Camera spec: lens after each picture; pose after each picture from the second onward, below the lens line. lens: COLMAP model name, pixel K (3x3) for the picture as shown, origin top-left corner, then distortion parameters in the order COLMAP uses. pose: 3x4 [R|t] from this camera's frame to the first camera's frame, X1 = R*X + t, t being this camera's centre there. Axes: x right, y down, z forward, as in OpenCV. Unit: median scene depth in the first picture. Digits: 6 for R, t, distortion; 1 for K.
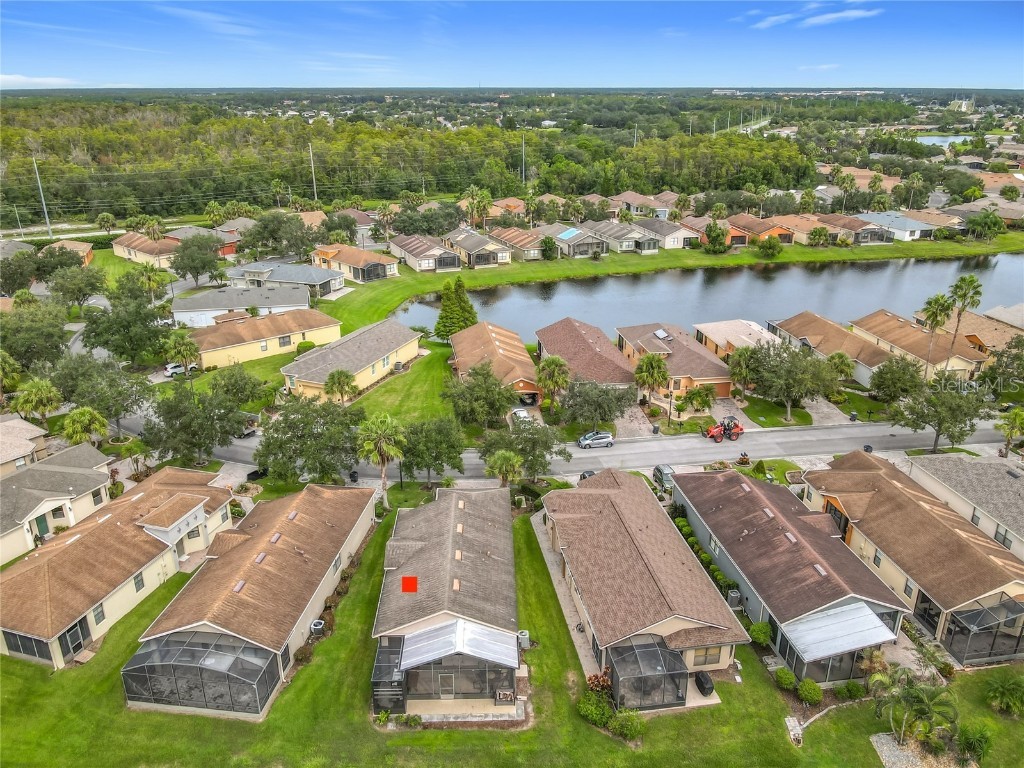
lens RADIAL K [[767.1, 0, 509.4], [0, 767.1, 409.1], [0, 0, 1]] dist [-0.007688, 0.008690]
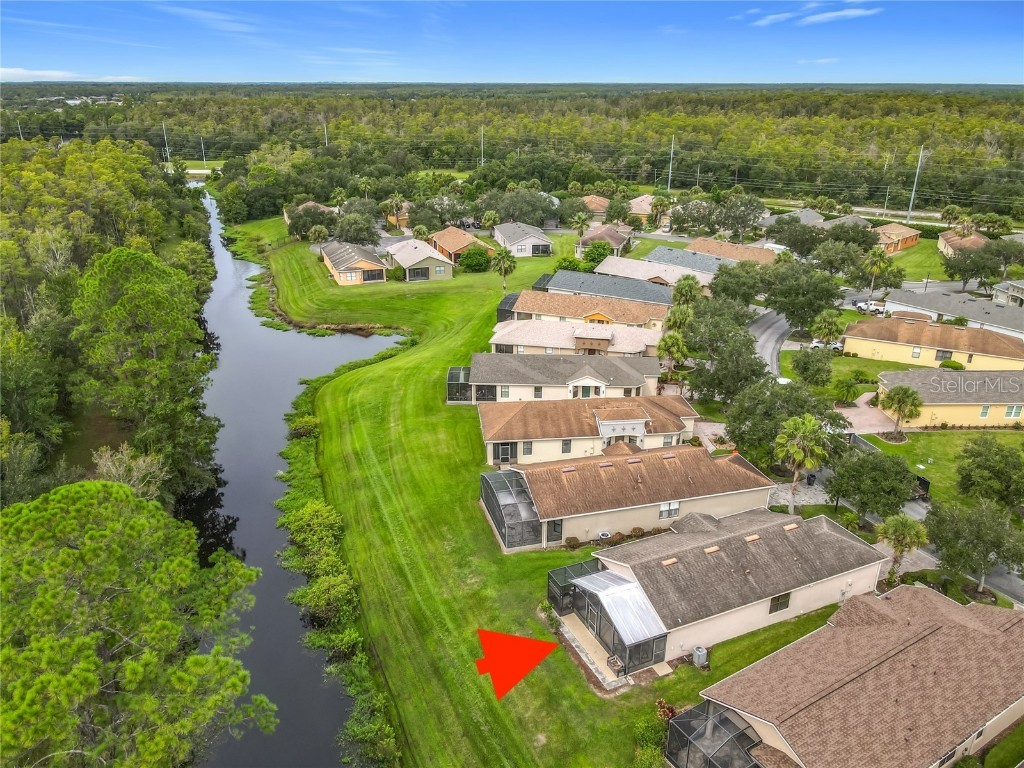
lens RADIAL K [[762.1, 0, 506.6], [0, 762.1, 393.2], [0, 0, 1]] dist [0.003229, 0.016969]
pose [[0.388256, 0.351306, -0.851963, 0.225274], [-0.361281, 0.908507, 0.209980, -0.038973], [0.847781, 0.226272, 0.479654, 0.099478]]
